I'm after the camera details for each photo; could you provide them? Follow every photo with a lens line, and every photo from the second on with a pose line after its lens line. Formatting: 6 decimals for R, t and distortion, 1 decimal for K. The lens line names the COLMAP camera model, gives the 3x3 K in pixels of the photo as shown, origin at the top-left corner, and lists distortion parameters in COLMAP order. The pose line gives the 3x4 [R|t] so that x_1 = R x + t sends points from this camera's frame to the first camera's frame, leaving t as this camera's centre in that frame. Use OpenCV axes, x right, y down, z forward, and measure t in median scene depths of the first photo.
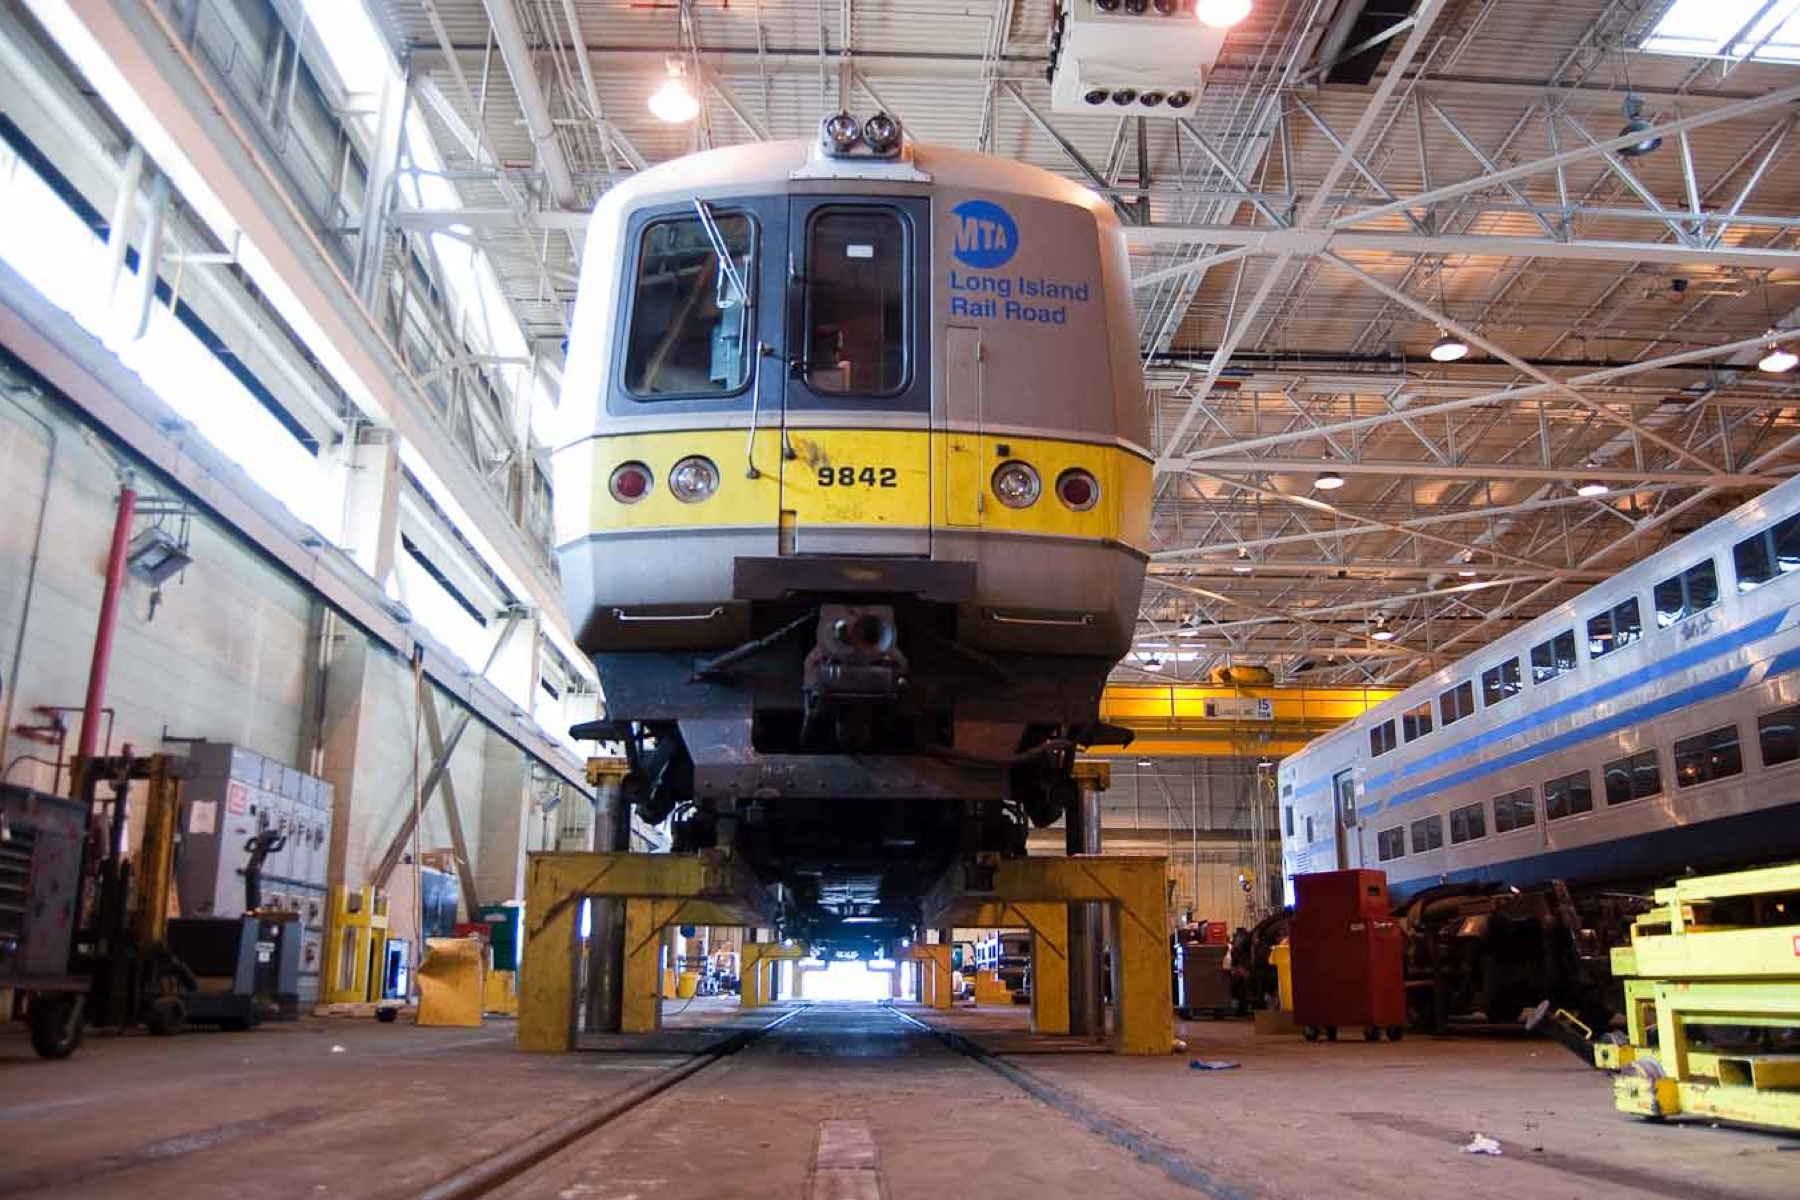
lens RADIAL K [[1409.5, 0, 900.0], [0, 1409.5, 600.0], [0, 0, 1]] dist [-0.084135, -0.000321]
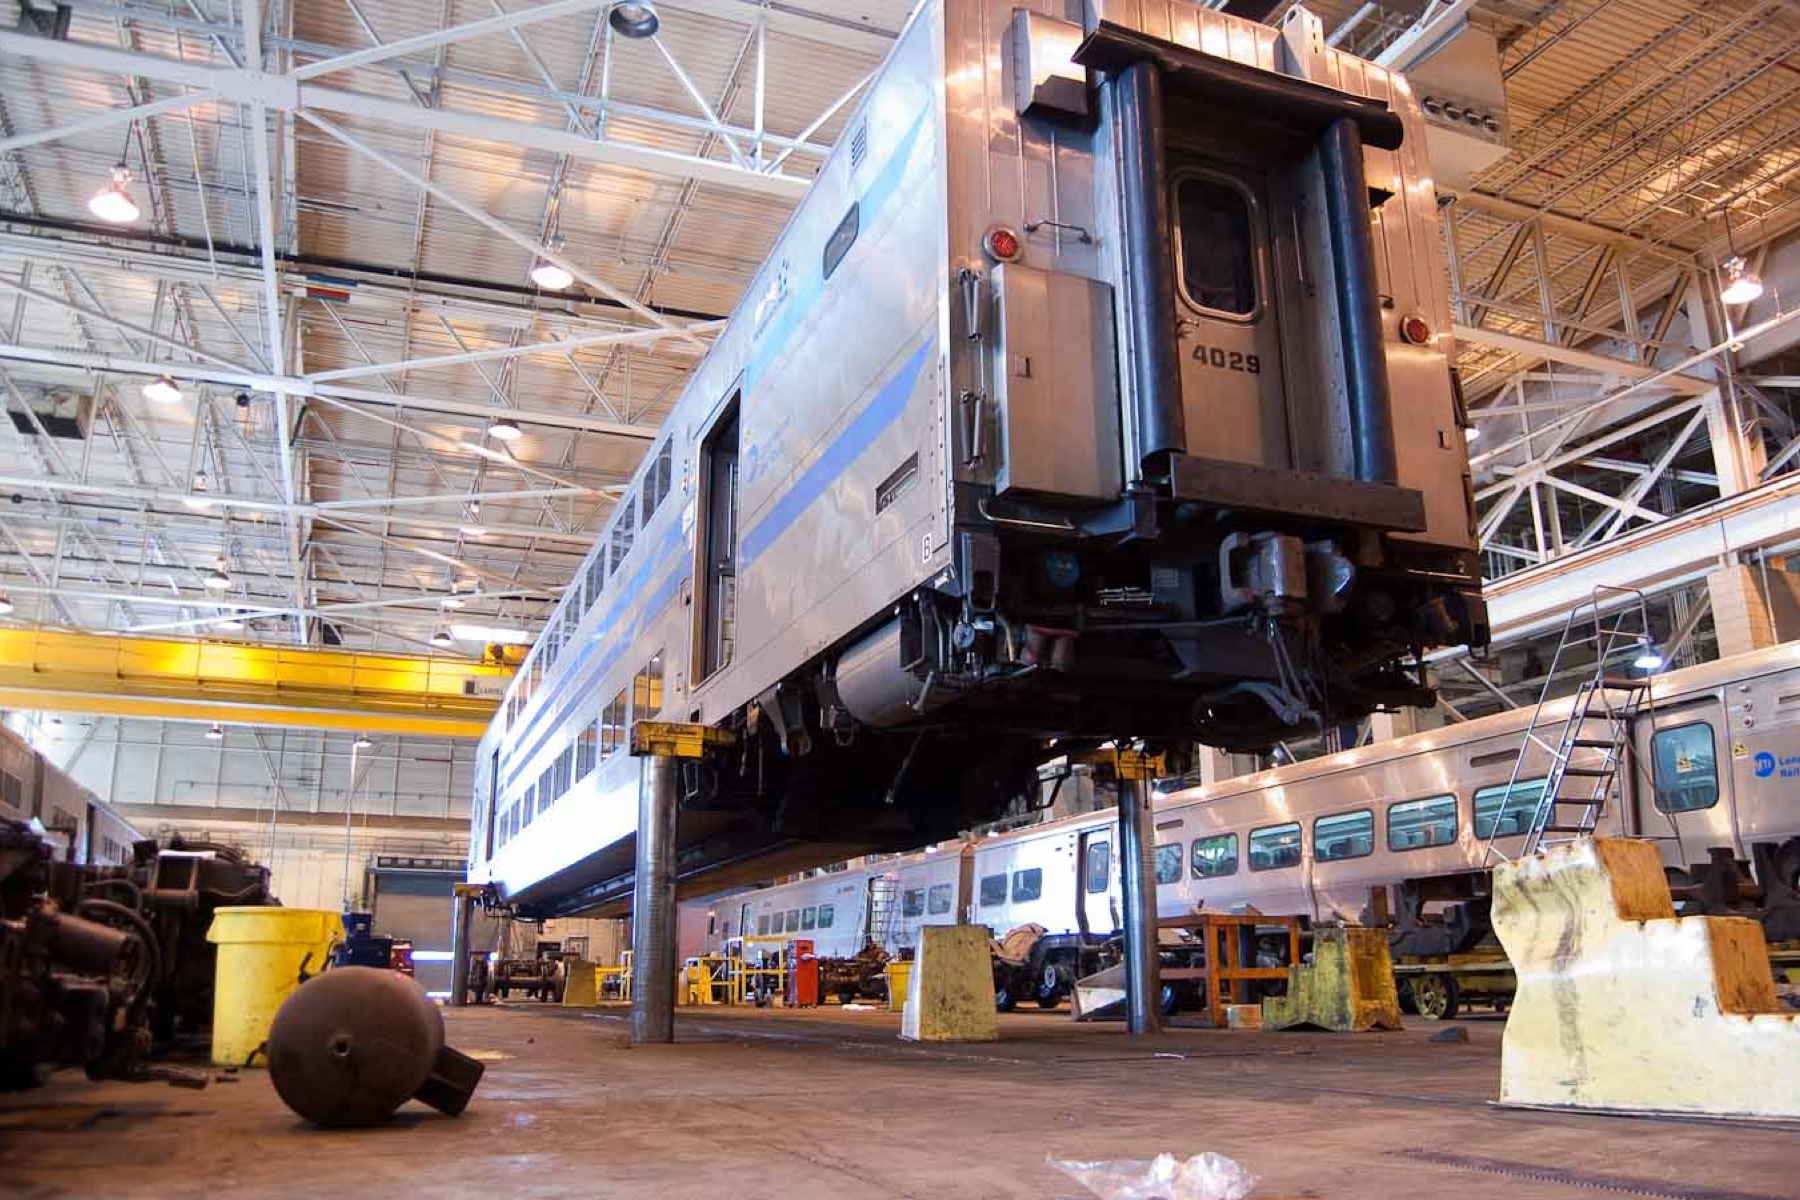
lens RADIAL K [[1409.5, 0, 900.0], [0, 1409.5, 600.0], [0, 0, 1]] dist [-0.084135, -0.000321]
pose [[0.940123, 0.078258, 0.331728, 0.243039], [-0.079021, 0.996810, -0.011210, 0.012891], [-0.331547, -0.015675, 0.943308, 0.067398]]
